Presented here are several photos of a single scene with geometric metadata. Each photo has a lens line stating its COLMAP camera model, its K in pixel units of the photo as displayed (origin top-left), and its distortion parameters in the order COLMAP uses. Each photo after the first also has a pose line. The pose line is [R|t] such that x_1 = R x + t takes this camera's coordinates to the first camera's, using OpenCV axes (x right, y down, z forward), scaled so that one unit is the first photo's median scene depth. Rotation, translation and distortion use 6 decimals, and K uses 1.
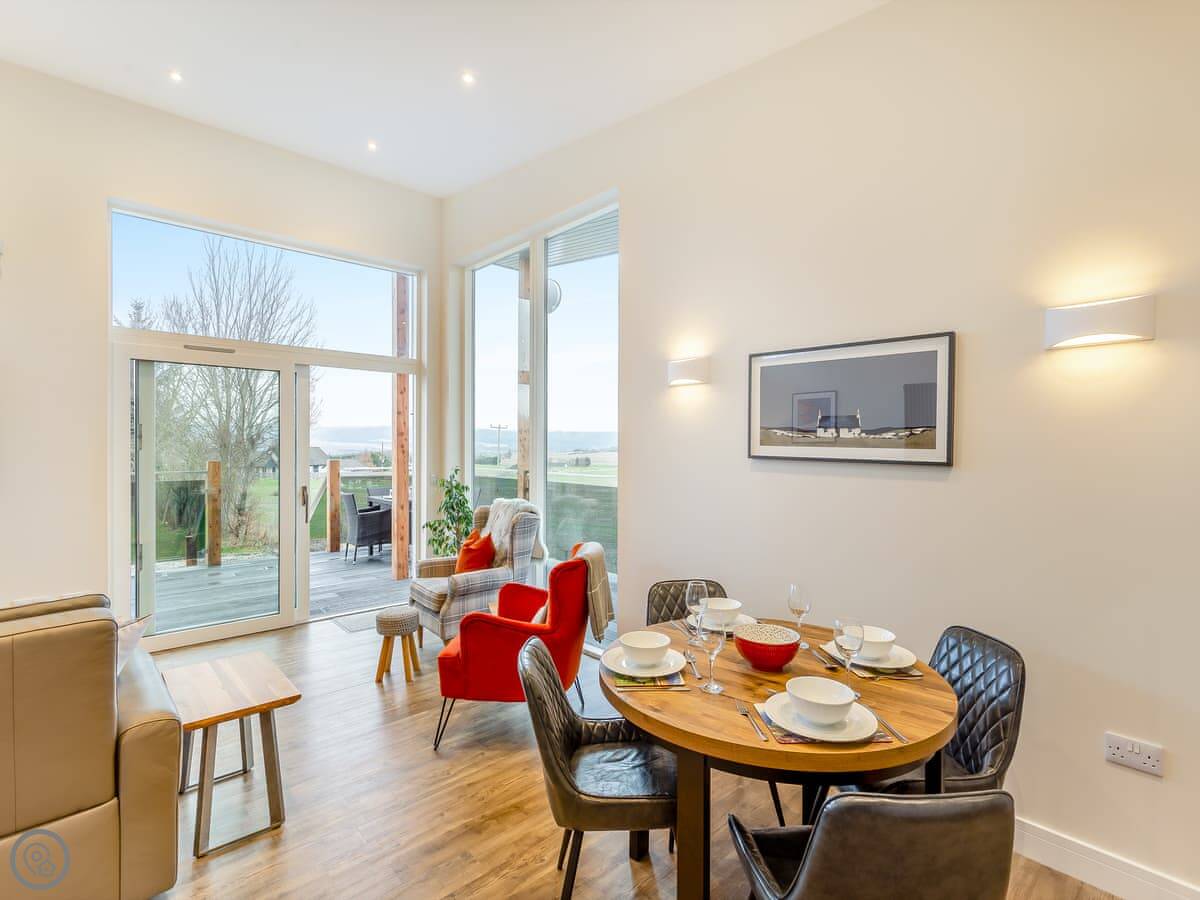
lens RADIAL K [[587.9, 0, 603.7], [0, 587.9, 452.5], [0, 0, 1]] dist [0.003012, 0.000845]
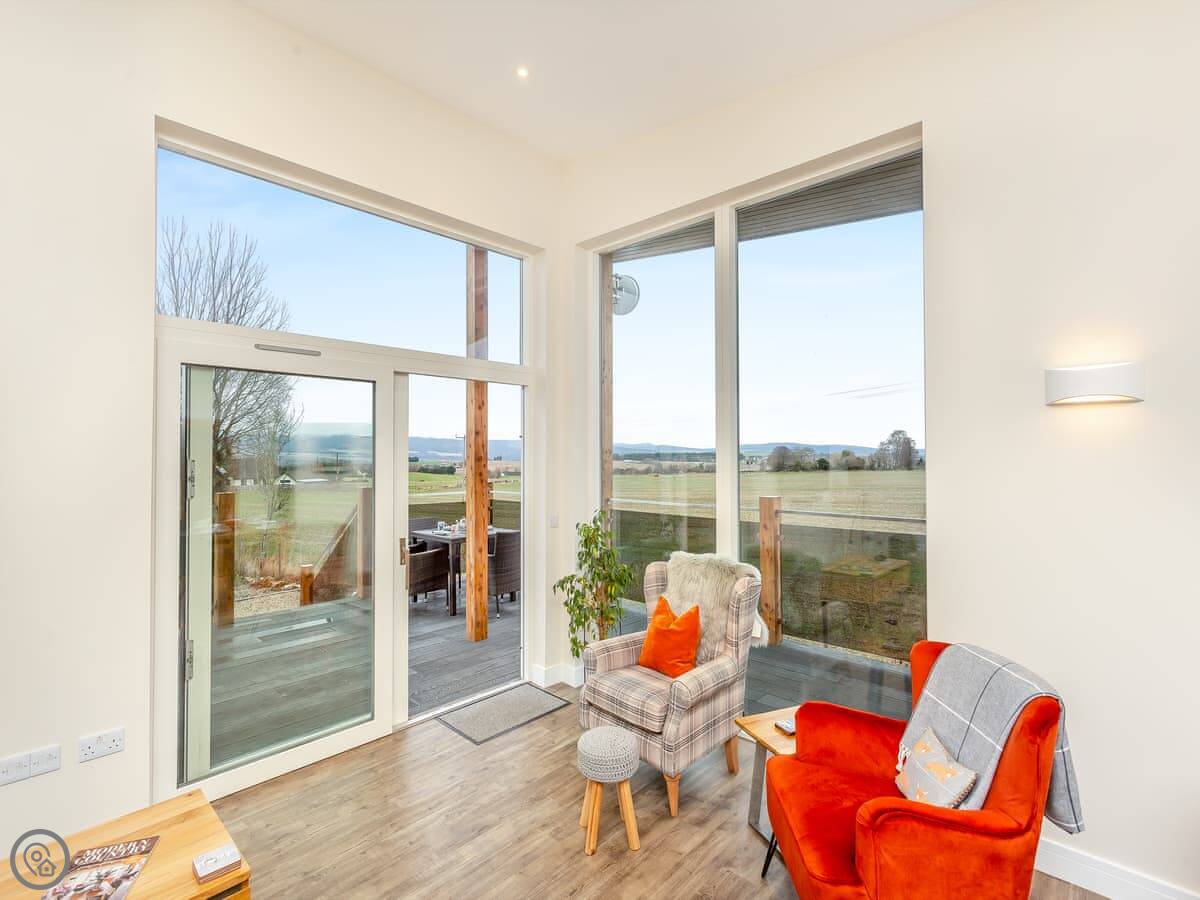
lens RADIAL K [[575.2, 0, 597.7], [0, 575.2, 446.1], [0, 0, 1]] dist [0.007139, 0.000781]
pose [[0.996848, -0.005974, 0.079106, -0.086810], [0.007952, 0.999663, -0.024722, -0.010118], [-0.078932, 0.025274, 0.996560, 0.070574]]
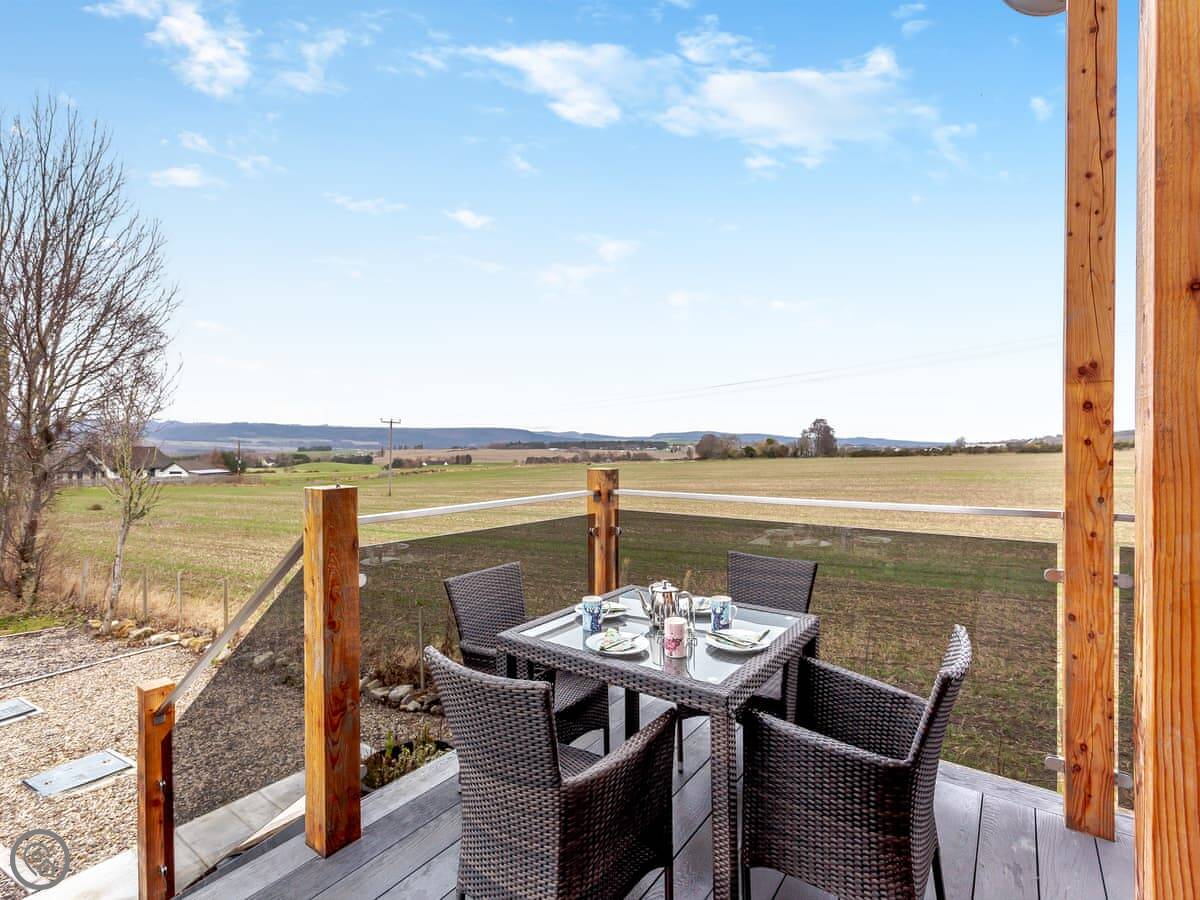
lens RADIAL K [[579.5, 0, 599.0], [0, 579.5, 445.3], [0, 0, 1]] dist [0.002091, 0.000517]
pose [[0.977913, -0.009096, 0.208814, -0.169390], [0.010398, 0.999933, -0.005134, -0.001569], [-0.208753, 0.007192, 0.977942, 0.300501]]
